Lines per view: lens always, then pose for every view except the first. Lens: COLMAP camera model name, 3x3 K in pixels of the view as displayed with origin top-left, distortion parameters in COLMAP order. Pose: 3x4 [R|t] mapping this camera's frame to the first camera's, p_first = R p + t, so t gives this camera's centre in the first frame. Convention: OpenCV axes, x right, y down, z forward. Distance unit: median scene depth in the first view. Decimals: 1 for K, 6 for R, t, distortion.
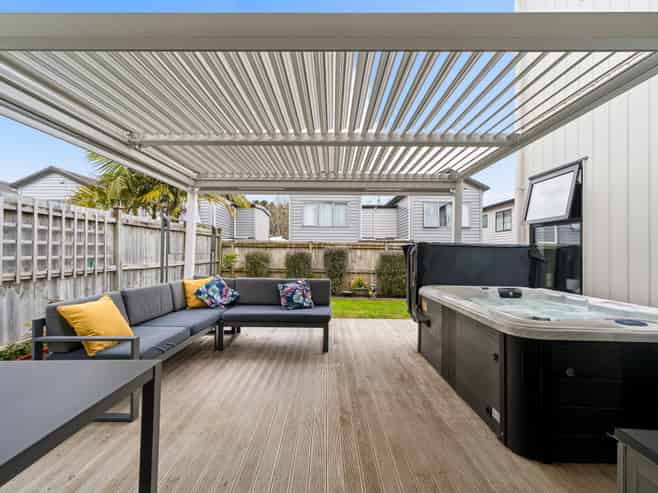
lens RADIAL K [[295.4, 0, 326.7], [0, 295.4, 249.6], [0, 0, 1]] dist [0.001903, 0.000243]
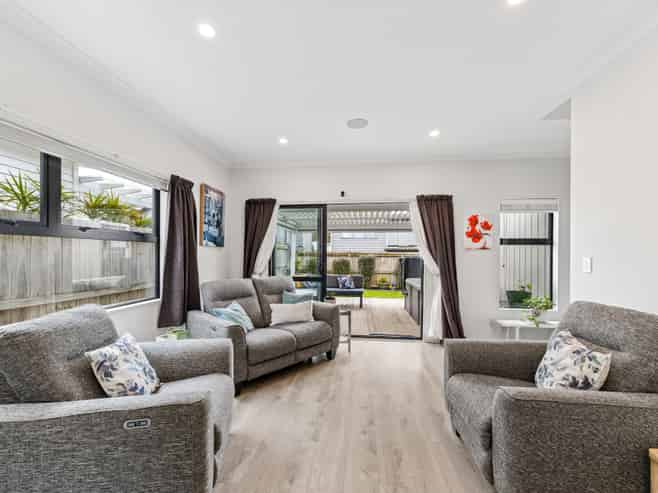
lens RADIAL K [[295.4, 0, 326.7], [0, 295.4, 249.6], [0, 0, 1]] dist [0.001903, 0.000243]
pose [[0.994182, -0.002897, -0.107673, -0.008538], [0.002238, 0.999978, -0.006239, -0.030998], [0.107689, 0.005961, 0.994167, -0.508696]]
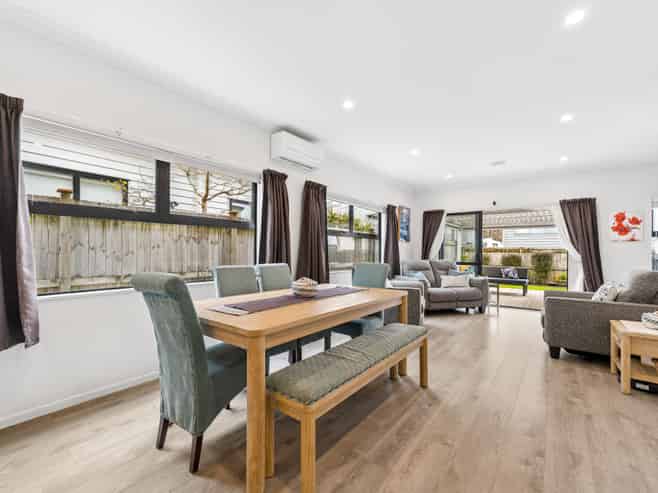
lens RADIAL K [[295.4, 0, 326.7], [0, 295.4, 249.6], [0, 0, 1]] dist [0.001903, 0.000243]
pose [[0.792567, -0.001204, -0.609784, 0.083748], [0.000077, 0.999998, -0.001875, -0.015199], [0.609785, 0.001439, 0.792565, -0.833828]]
